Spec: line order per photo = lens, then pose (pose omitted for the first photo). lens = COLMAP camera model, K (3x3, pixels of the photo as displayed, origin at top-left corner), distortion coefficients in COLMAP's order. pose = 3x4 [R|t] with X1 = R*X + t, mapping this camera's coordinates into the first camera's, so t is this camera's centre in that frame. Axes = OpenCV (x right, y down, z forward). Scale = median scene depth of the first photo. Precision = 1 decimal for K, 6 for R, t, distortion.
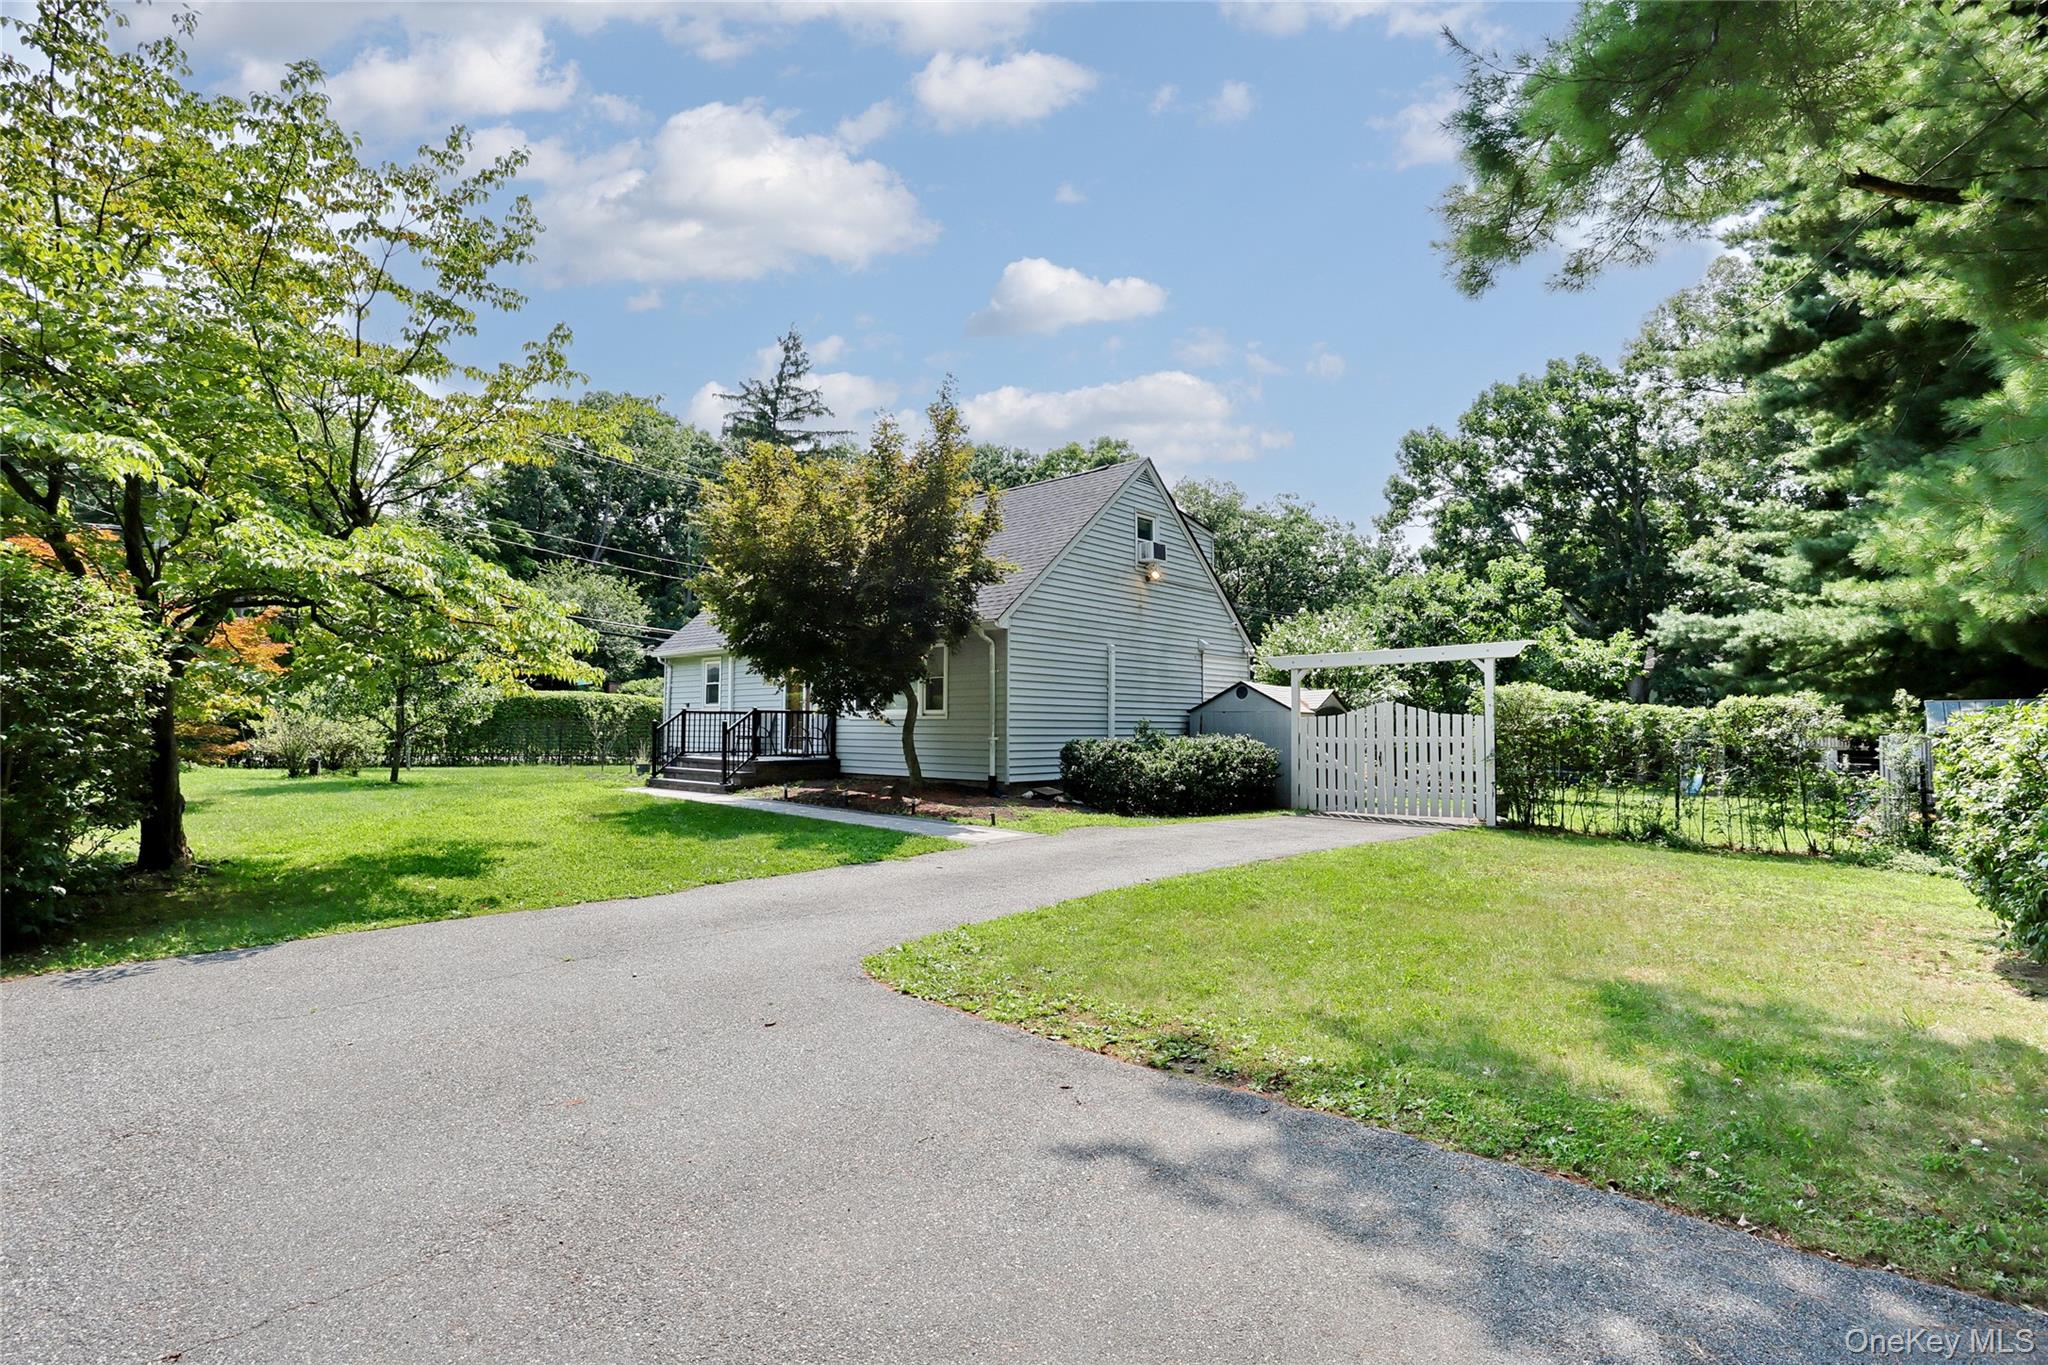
lens RADIAL K [[993.6, 0, 1024.0], [0, 993.6, 682.5], [0, 0, 1]] dist [-0.038946, -0.000089]
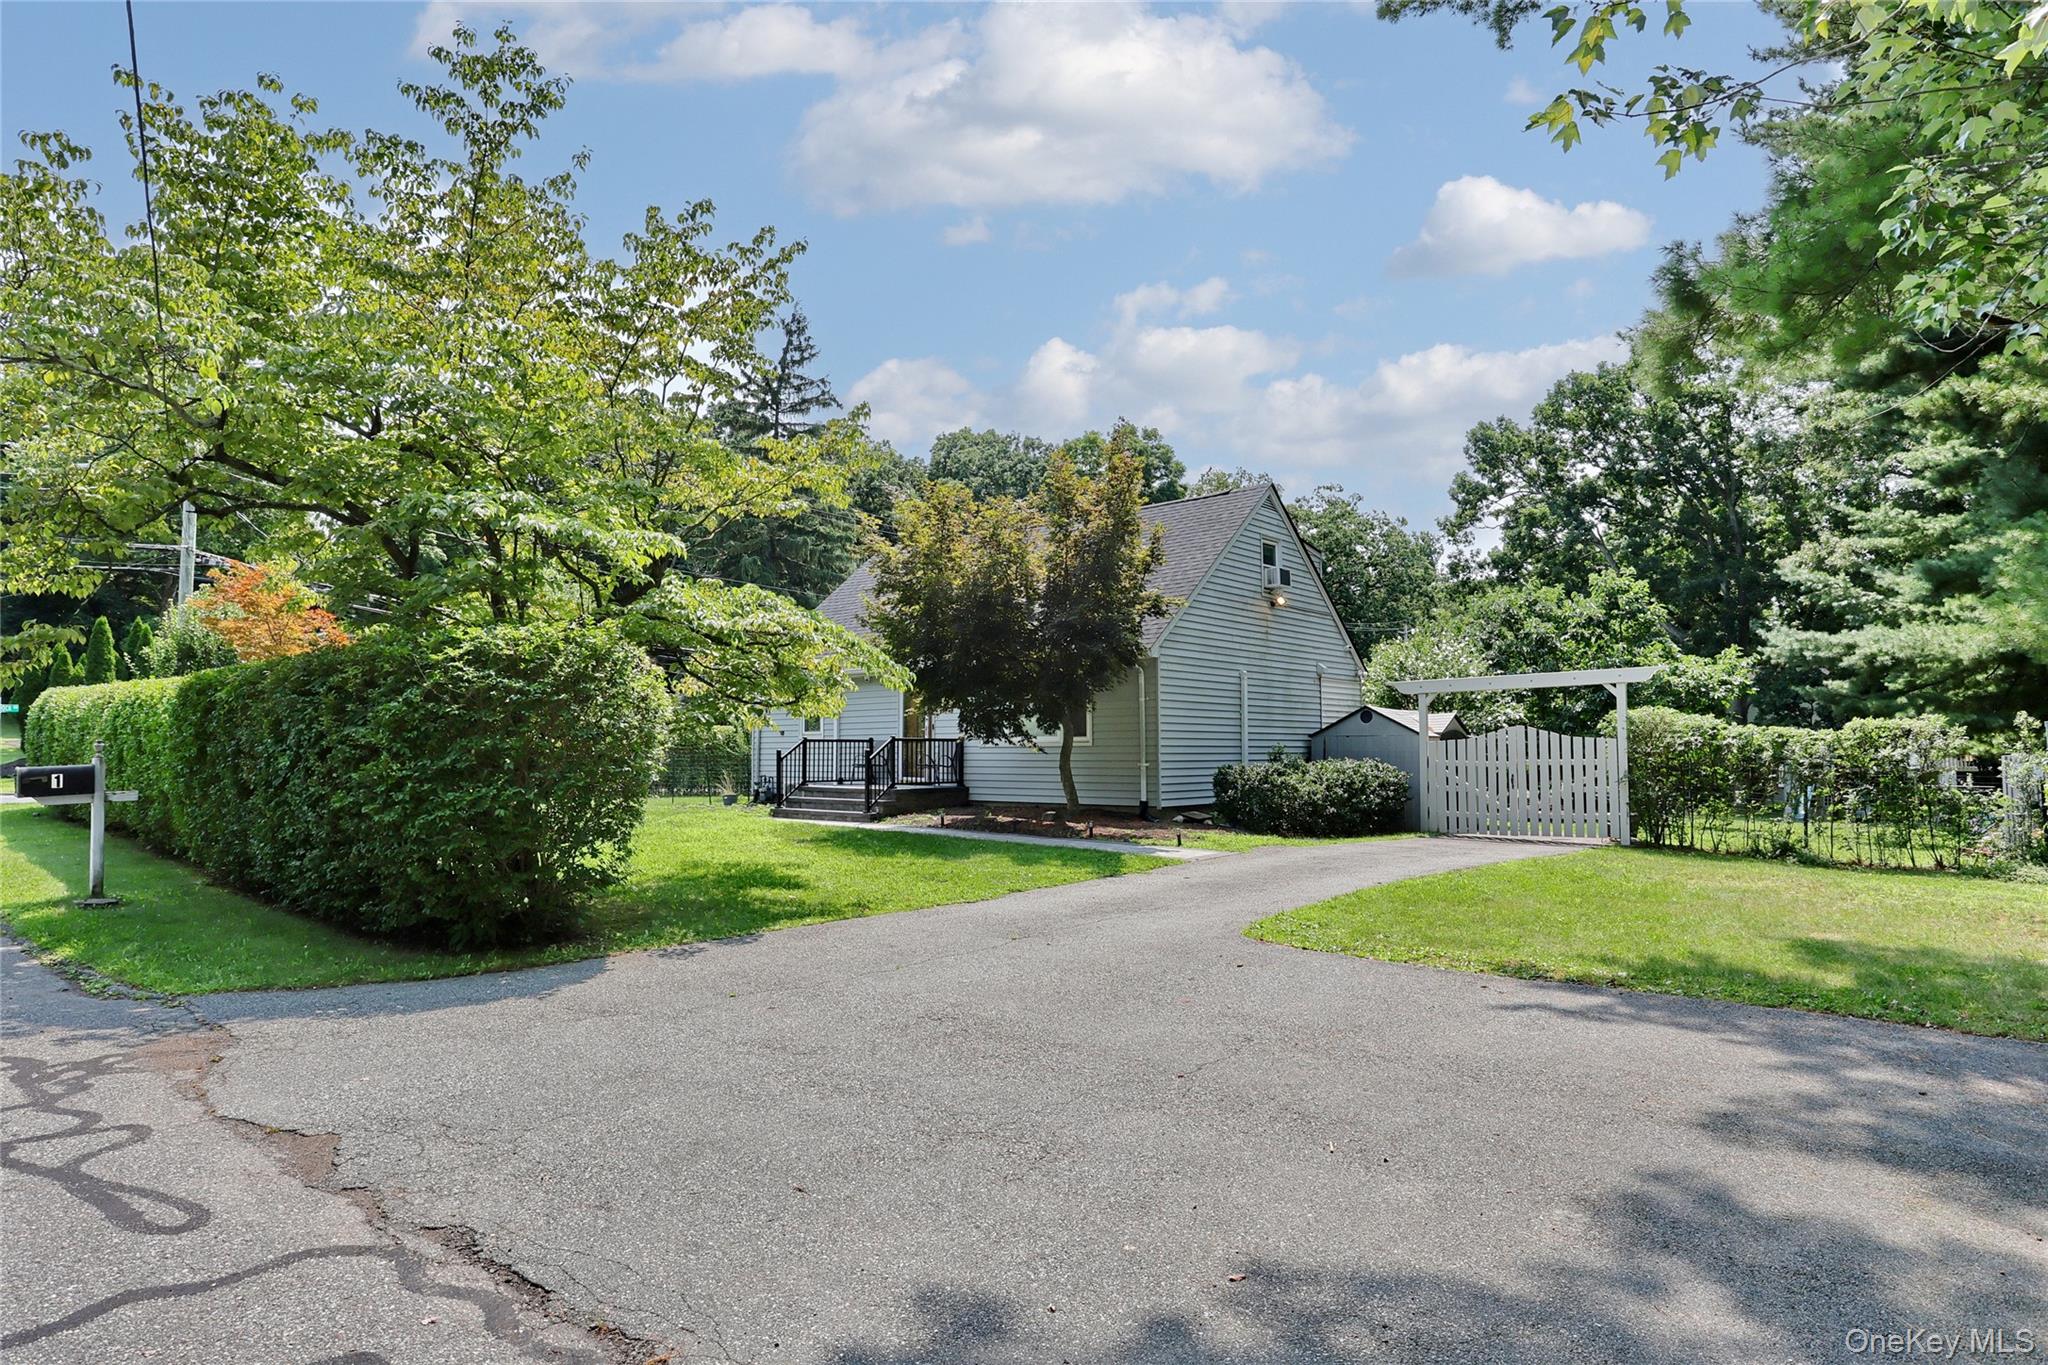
lens RADIAL K [[1174.0, 0, 1024.0], [0, 1174.0, 682.5], [0, 0, 1]] dist [-0.018132, 0.000518]
pose [[0.999687, -0.006579, 0.024124, -0.145037], [0.006925, 0.999874, -0.014290, -0.009391], [-0.024026, 0.014453, 0.999607, -0.167082]]
